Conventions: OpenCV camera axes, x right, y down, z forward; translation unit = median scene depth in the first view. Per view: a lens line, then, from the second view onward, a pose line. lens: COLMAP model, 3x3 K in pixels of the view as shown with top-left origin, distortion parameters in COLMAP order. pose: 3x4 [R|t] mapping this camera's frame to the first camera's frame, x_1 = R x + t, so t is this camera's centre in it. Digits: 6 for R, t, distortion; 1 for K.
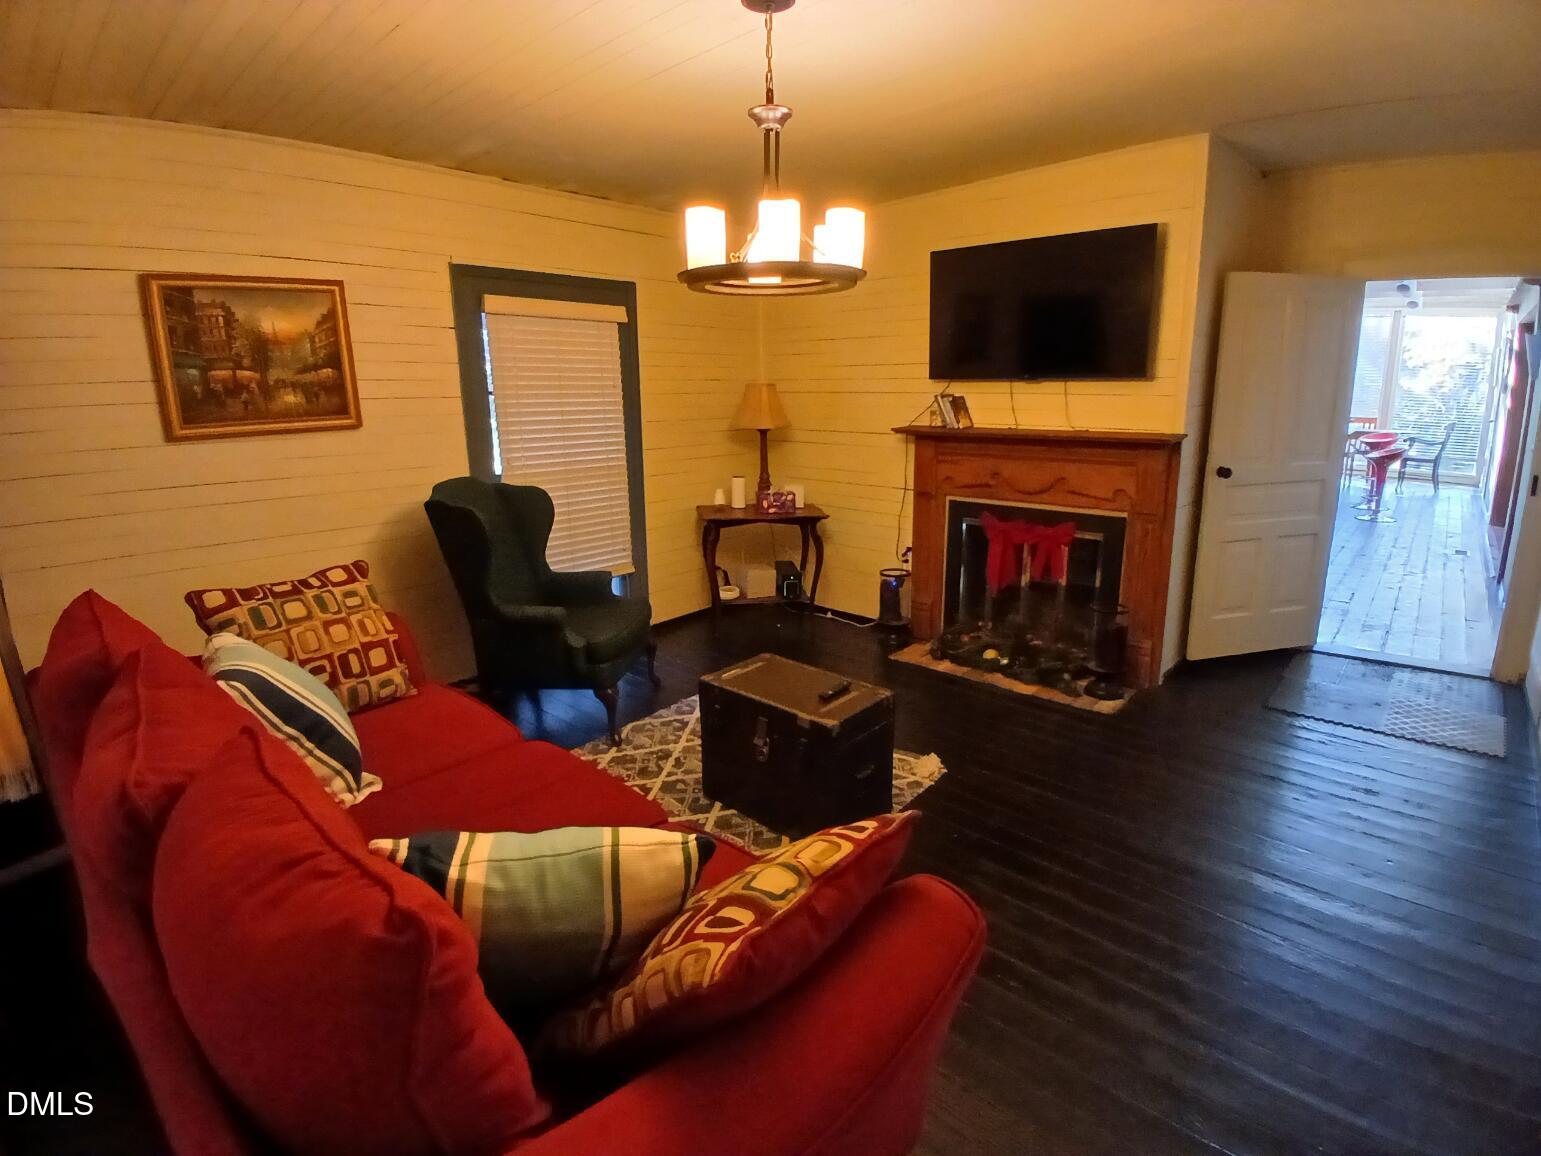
lens RADIAL K [[747.1, 0, 771.4], [0, 747.1, 568.0], [0, 0, 1]] dist [0.002290, -0.044534]
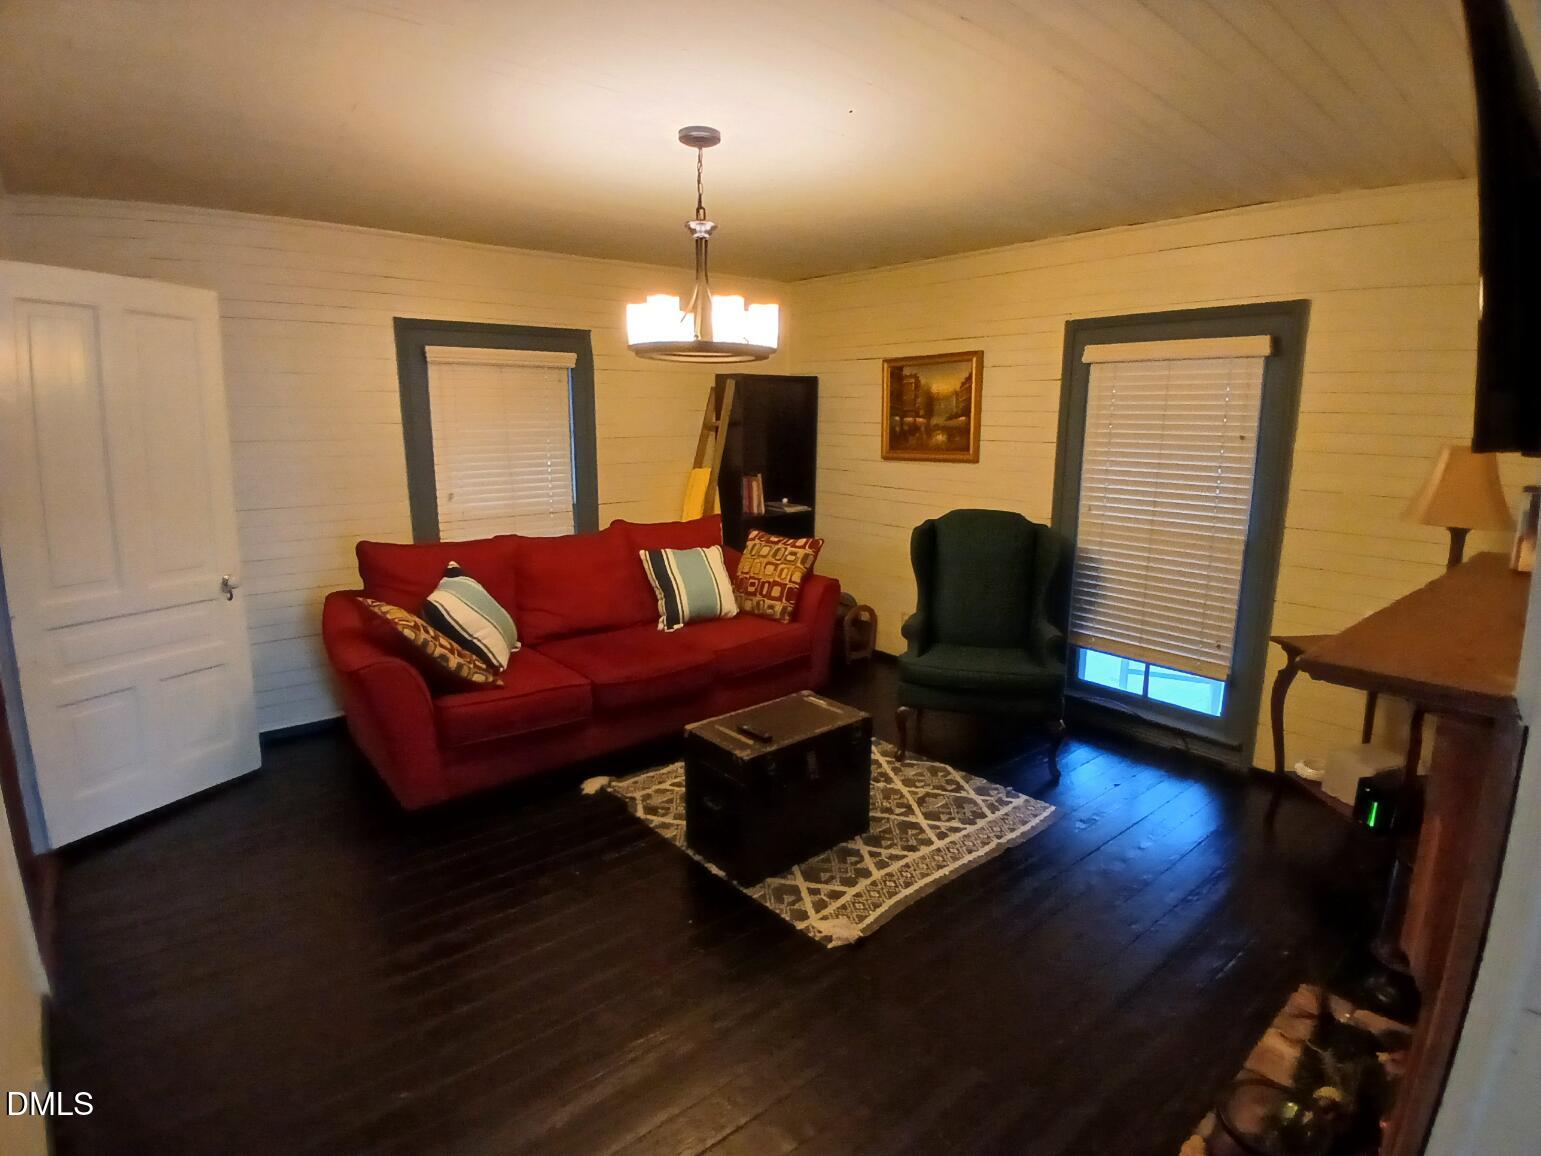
lens RADIAL K [[747.1, 0, 771.4], [0, 747.1, 568.0], [0, 0, 1]] dist [0.002290, -0.044534]
pose [[-0.102279, 0.193447, -0.975765, 0.877930], [-0.248153, 0.944936, 0.213346, -0.228066], [0.963306, 0.263960, -0.048643, 0.862073]]
